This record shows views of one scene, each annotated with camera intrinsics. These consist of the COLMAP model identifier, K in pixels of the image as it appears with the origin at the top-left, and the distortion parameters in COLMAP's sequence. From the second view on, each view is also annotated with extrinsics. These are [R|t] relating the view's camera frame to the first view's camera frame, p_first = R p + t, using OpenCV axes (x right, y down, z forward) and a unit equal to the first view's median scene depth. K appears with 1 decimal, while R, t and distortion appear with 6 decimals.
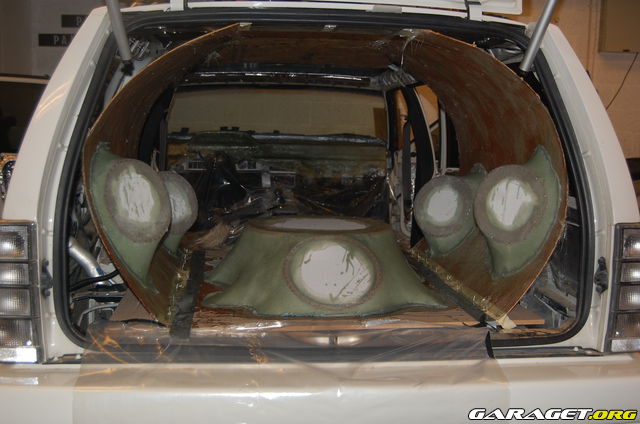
lens RADIAL K [[744.5, 0, 320.9], [0, 744.5, 212.9], [0, 0, 1]] dist [-0.062120, 0.000000]
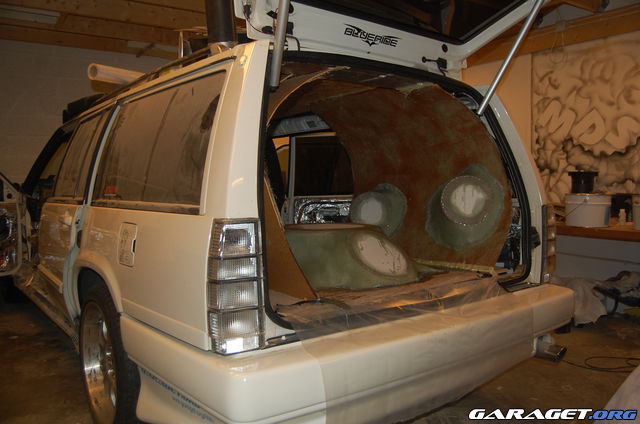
lens RADIAL K [[530.7, 0, 321.2], [0, 530.7, 209.6], [0, 0, 1]] dist [-0.072748, -0.000367]
pose [[0.844276, -0.044406, 0.534066, -0.610594], [0.086591, 0.994770, -0.054175, 0.041756], [-0.528867, 0.091984, 0.843706, 0.232514]]
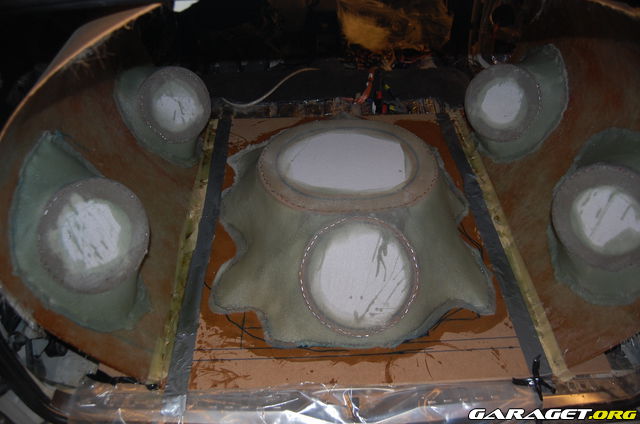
lens RADIAL K [[503.8, 0, 320.7], [0, 503.8, 208.9], [0, 0, 1]] dist [-0.070503, -0.004816]
pose [[0.995872, 0.025150, -0.087210, 0.020277], [0.030207, 0.814233, 0.579751, -0.310222], [0.085590, -0.579993, 0.810113, 0.609912]]
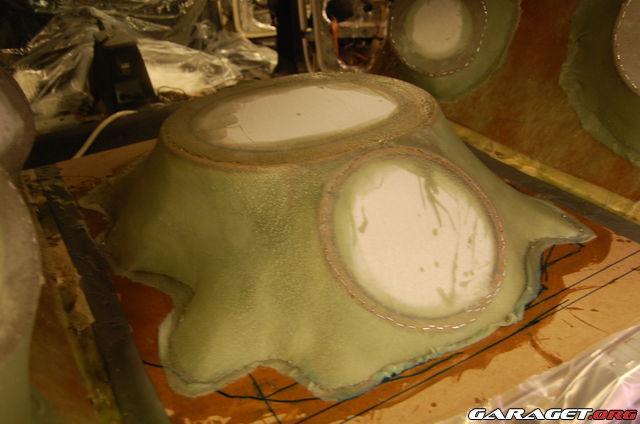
lens RADIAL K [[592.3, 0, 319.3], [0, 592.3, 216.0], [0, 0, 1]] dist [-0.061577, 0.000000]
pose [[0.915065, -0.264833, 0.304171, -0.161789], [0.130949, 0.908429, 0.396999, -0.096224], [-0.381457, -0.323449, 0.865951, 0.713675]]
